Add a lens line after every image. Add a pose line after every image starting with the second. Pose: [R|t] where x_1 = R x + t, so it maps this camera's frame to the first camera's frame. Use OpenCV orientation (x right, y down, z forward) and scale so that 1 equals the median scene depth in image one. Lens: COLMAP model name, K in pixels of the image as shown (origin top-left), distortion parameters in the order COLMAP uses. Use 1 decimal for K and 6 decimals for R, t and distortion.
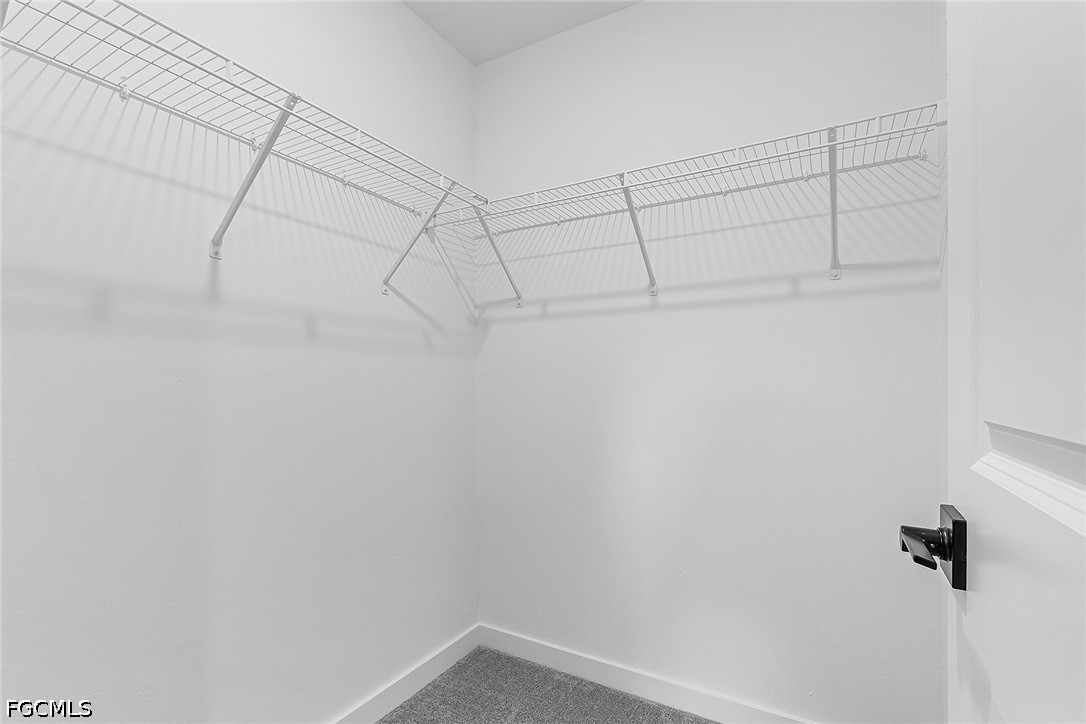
lens RADIAL K [[505.2, 0, 537.3], [0, 505.2, 372.6], [0, 0, 1]] dist [0.001868, 0.000261]
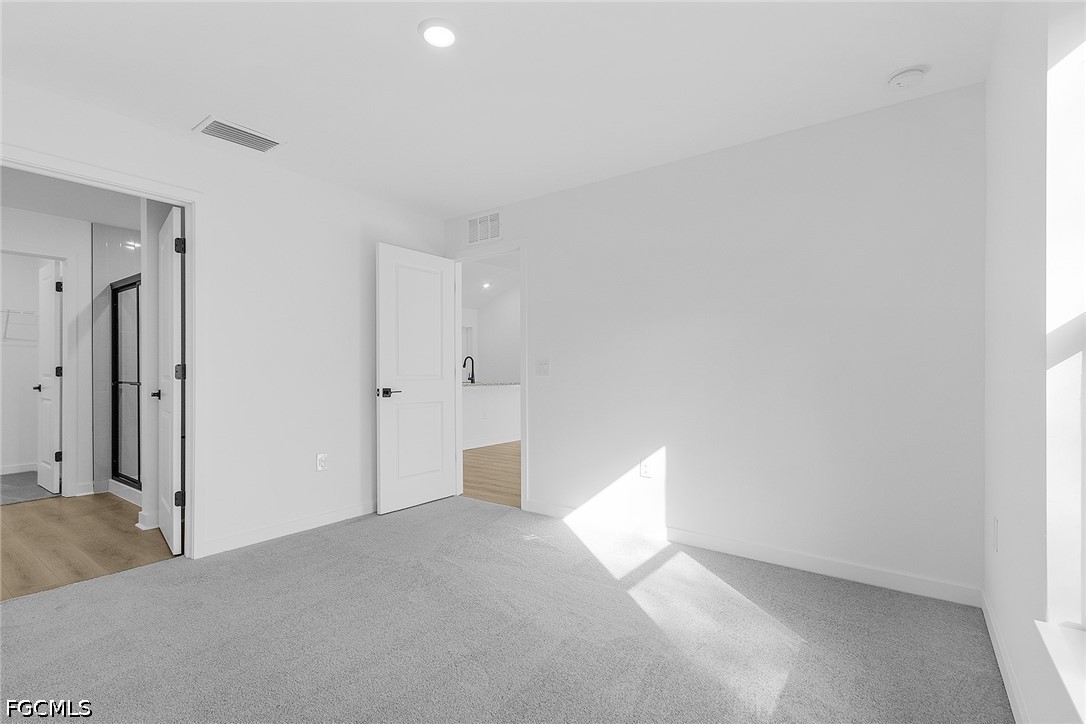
lens RADIAL K [[505.2, 0, 537.3], [0, 505.2, 372.6], [0, 0, 1]] dist [0.001868, 0.000261]
pose [[0.107354, -0.000983, 0.994220, -2.584611], [-0.028566, 0.999584, 0.004072, -0.084707], [-0.993810, -0.028838, 0.107281, -3.155012]]
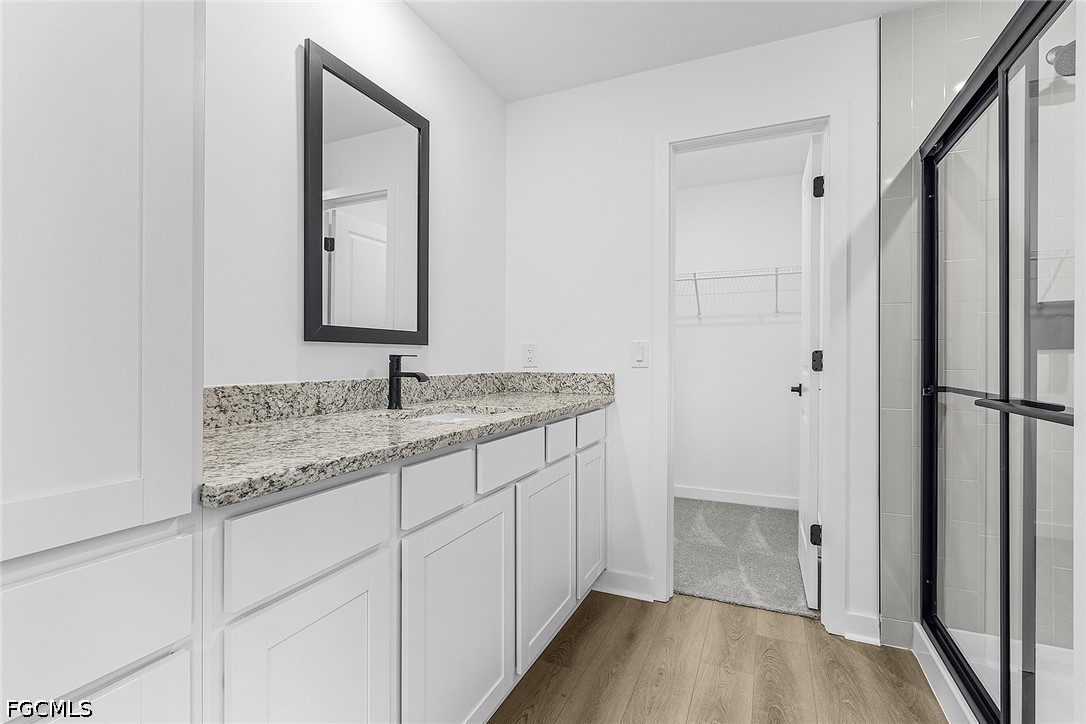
lens RADIAL K [[503.2, 0, 540.1], [0, 503.2, 363.4], [0, 0, 1]] dist [0.004572, 0.000060]
pose [[0.993870, 0.000535, 0.110554, -0.855265], [-0.004283, 0.999424, 0.033662, -0.034959], [-0.110472, -0.033930, 0.993300, -1.363814]]
